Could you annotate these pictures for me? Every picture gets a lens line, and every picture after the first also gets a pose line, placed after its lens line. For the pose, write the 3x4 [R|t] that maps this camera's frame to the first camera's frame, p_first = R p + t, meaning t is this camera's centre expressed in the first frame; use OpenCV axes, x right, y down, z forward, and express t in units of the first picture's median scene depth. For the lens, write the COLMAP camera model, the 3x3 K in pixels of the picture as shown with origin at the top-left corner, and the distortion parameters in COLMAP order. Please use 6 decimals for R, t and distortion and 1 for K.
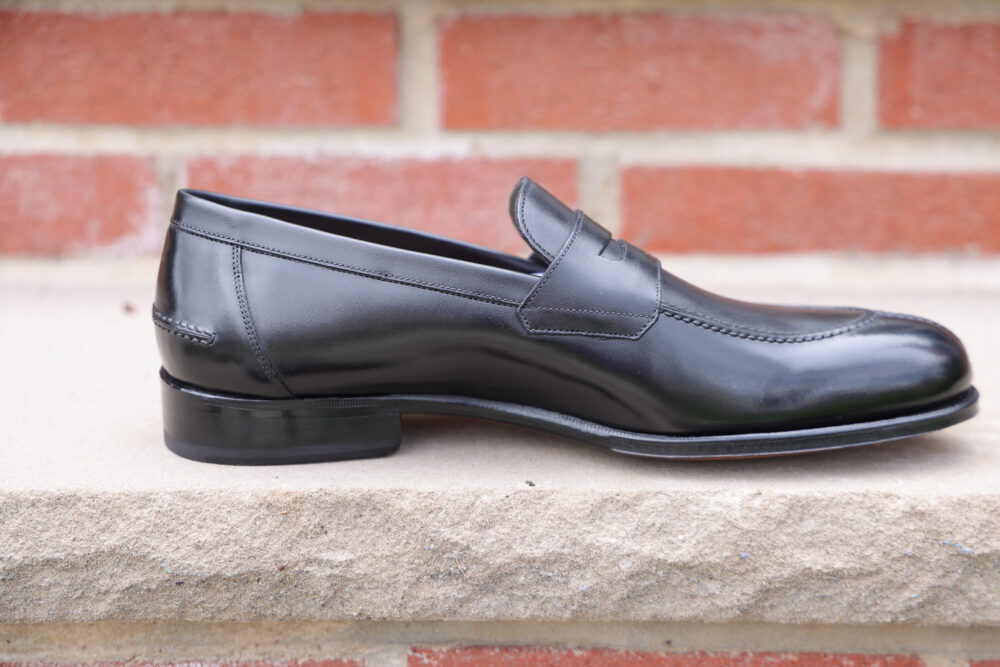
lens RADIAL K [[2306.0, 0, 513.6], [0, 2306.0, 309.9], [0, 0, 1]] dist [0.343223, 0.000000]
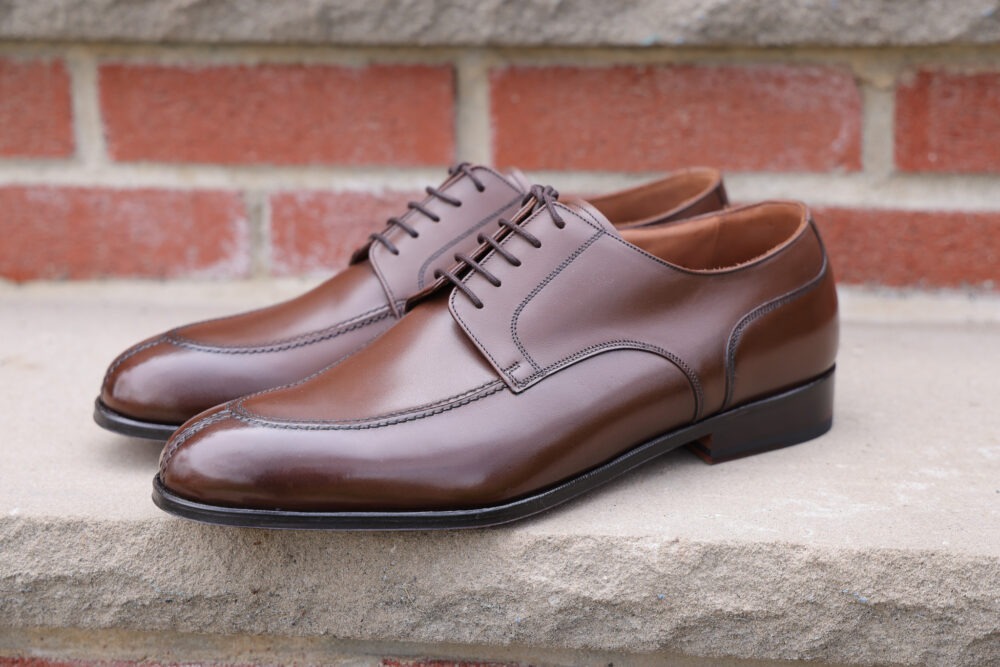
lens RADIAL K [[2118.2, 0, 504.1], [0, 2118.2, 317.1], [0, 0, 1]] dist [0.286049, 0.000000]
pose [[0.987573, 0.020674, -0.155793, 0.180538], [-0.013559, 0.998822, 0.046596, -0.073626], [0.156573, -0.043904, 0.986690, -0.009668]]
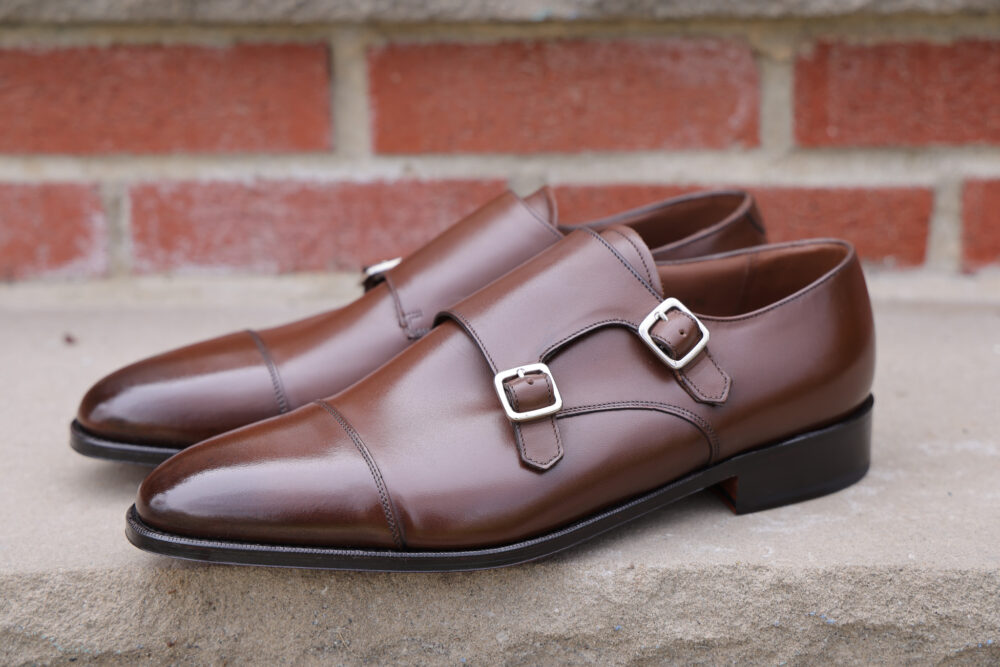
lens RADIAL K [[2106.6, 0, 509.8], [0, 2106.6, 323.4], [0, 0, 1]] dist [0.299648, 0.000000]
pose [[0.999173, -0.009551, -0.039530, 0.089757], [0.012830, 0.996422, 0.083539, -0.108702], [0.038590, -0.083977, 0.995720, 0.068128]]
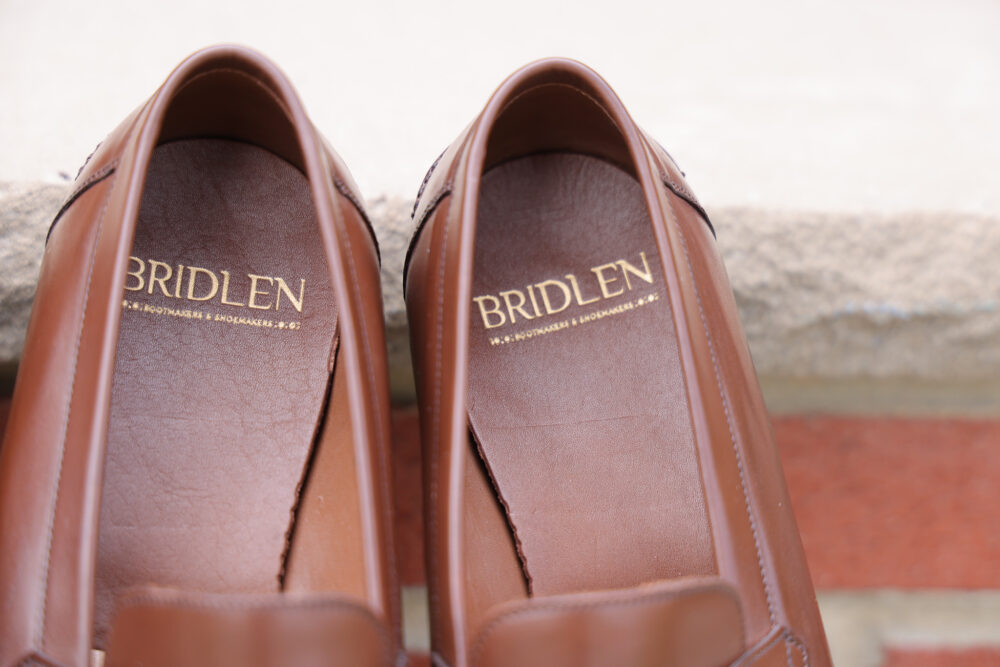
lens RADIAL K [[2306.0, 0, 507.9], [0, 2306.0, 334.3], [0, 0, 1]] dist [0.343223, 0.000000]
pose [[0.989061, 0.018151, 0.146388, 0.037879], [-0.039362, 0.988892, 0.143327, 0.014626], [-0.142160, -0.147521, 0.978789, 0.267767]]
